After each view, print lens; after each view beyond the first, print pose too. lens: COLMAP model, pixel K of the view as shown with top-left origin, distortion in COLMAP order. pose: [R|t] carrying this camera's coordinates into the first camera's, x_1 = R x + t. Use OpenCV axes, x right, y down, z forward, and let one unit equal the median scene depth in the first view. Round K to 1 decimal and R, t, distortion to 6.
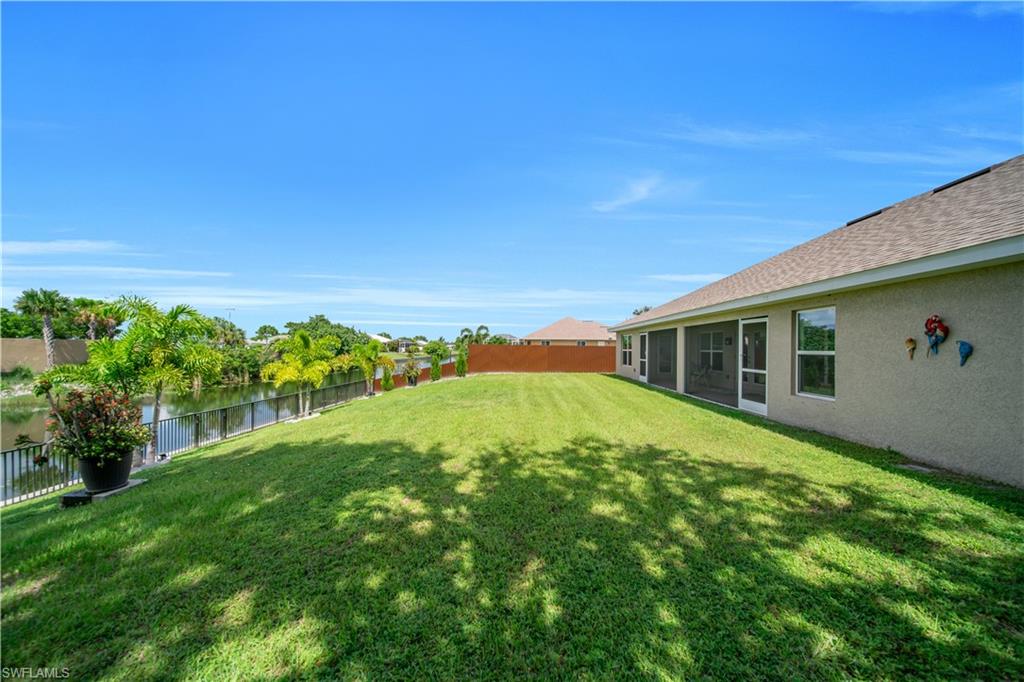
lens RADIAL K [[353.5, 0, 514.1], [0, 353.5, 345.4], [0, 0, 1]] dist [-0.006463, -0.000090]
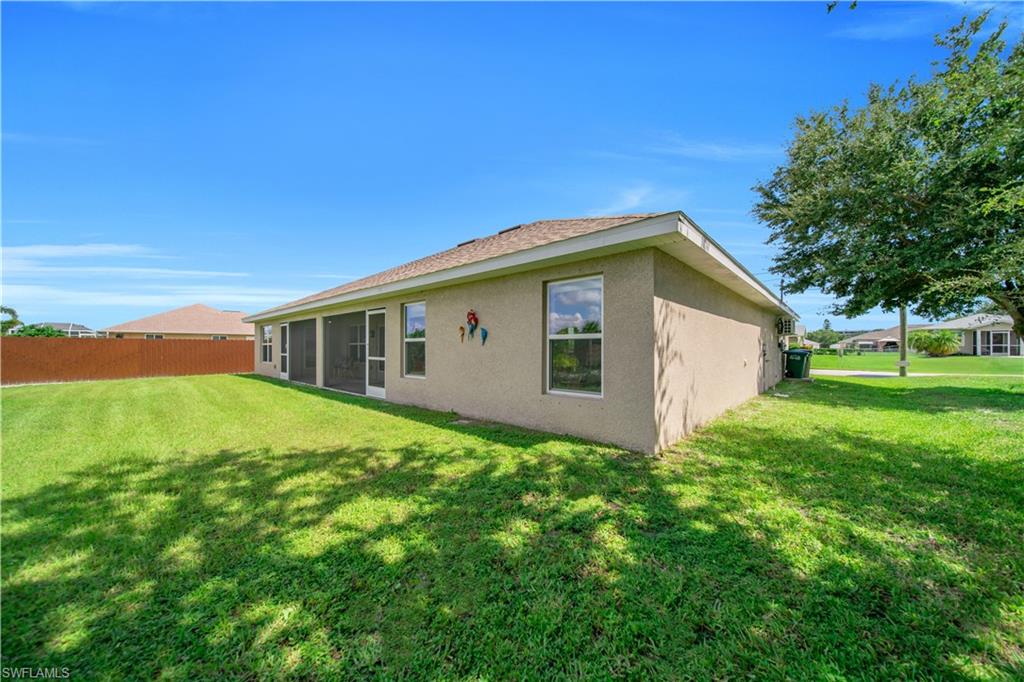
lens RADIAL K [[353.5, 0, 520.4], [0, 353.5, 343.5], [0, 0, 1]] dist [-0.006463, -0.000090]
pose [[0.634027, -0.000530, 0.773311, 0.249090], [-0.001619, 0.999997, 0.002013, 0.046228], [-0.773310, -0.002528, 0.634024, -0.037529]]
